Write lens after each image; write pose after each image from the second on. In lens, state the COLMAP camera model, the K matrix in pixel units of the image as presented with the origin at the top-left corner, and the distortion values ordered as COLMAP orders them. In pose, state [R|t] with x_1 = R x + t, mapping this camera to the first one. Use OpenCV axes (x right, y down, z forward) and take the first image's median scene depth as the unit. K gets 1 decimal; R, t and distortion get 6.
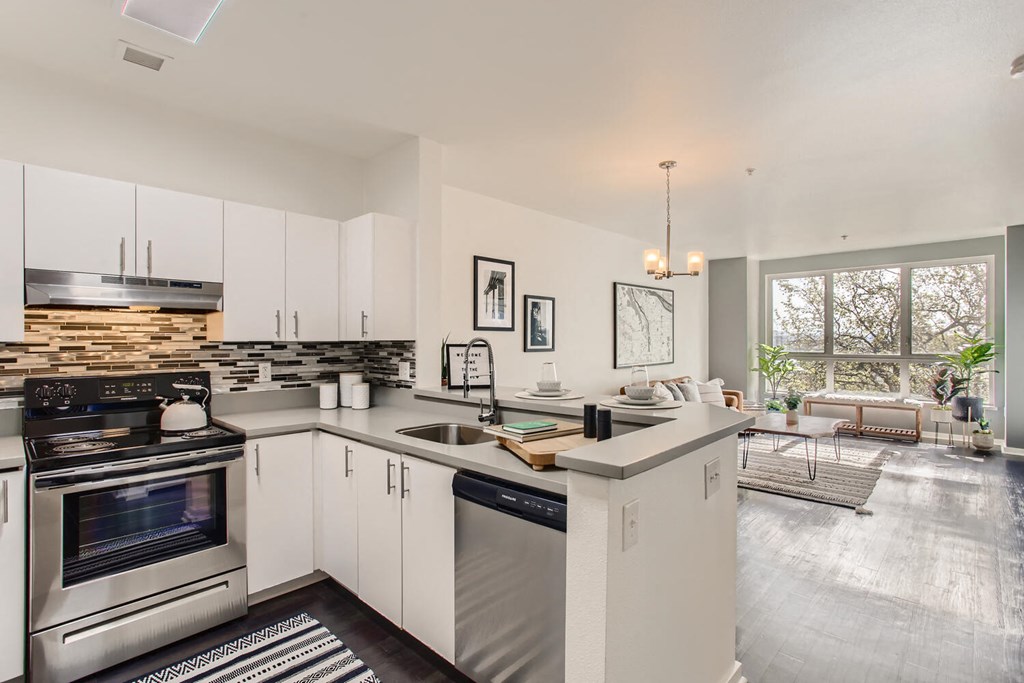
lens RADIAL K [[499.1, 0, 510.2], [0, 499.1, 340.7], [0, 0, 1]] dist [-0.004170, 0.000698]
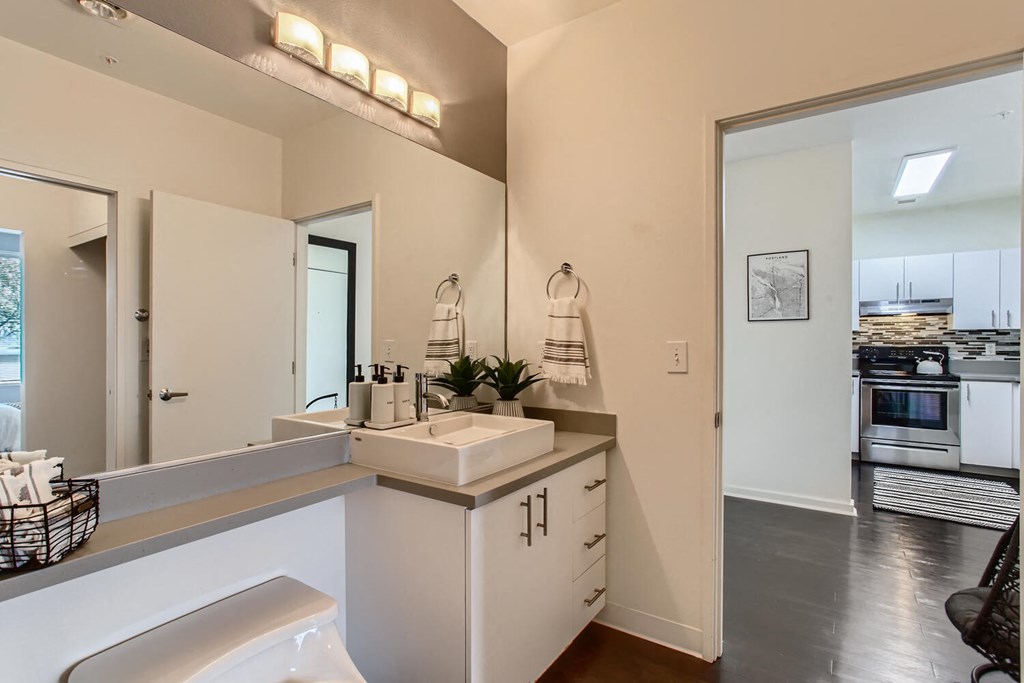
lens RADIAL K [[499.1, 0, 510.2], [0, 499.1, 340.7], [0, 0, 1]] dist [-0.004170, 0.000698]
pose [[0.184315, -0.002767, -0.982863, 0.882764], [0.001631, 0.999996, -0.002510, 0.041949], [0.982866, -0.001140, 0.184319, -0.900397]]
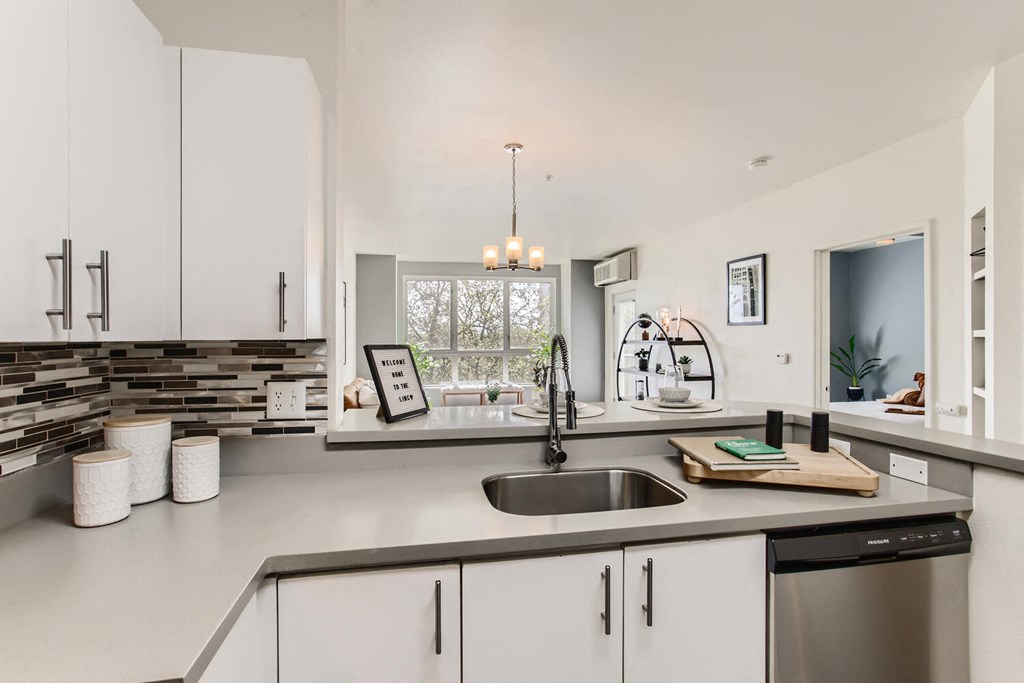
lens RADIAL K [[499.1, 0, 510.2], [0, 499.1, 340.7], [0, 0, 1]] dist [-0.004170, 0.000698]
pose [[0.579212, -0.007147, 0.815146, -0.573920], [0.007121, 0.999968, 0.003707, 0.001294], [-0.815146, 0.003657, 0.579244, 0.618711]]
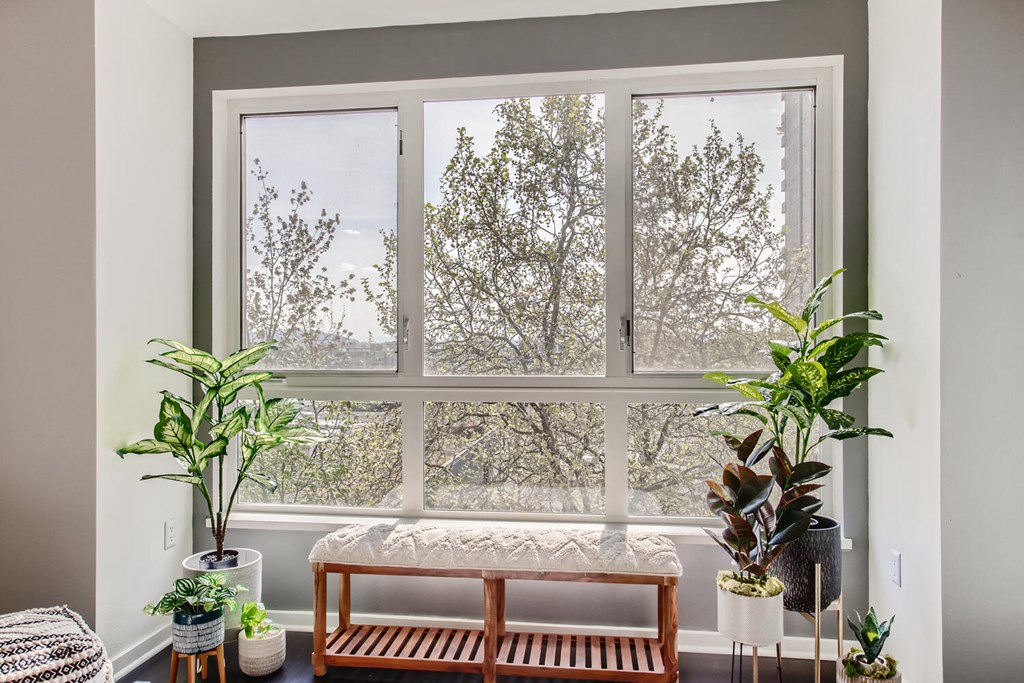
lens RADIAL K [[671.0, 0, 512.0], [0, 671.0, 341.5], [0, 0, 1]] dist [-0.005405, -0.000329]
pose [[0.812740, 0.006741, 0.582587, 1.204079], [0.000981, 0.999916, -0.012939, 0.028660], [-0.582625, 0.011088, 0.812665, 1.695012]]
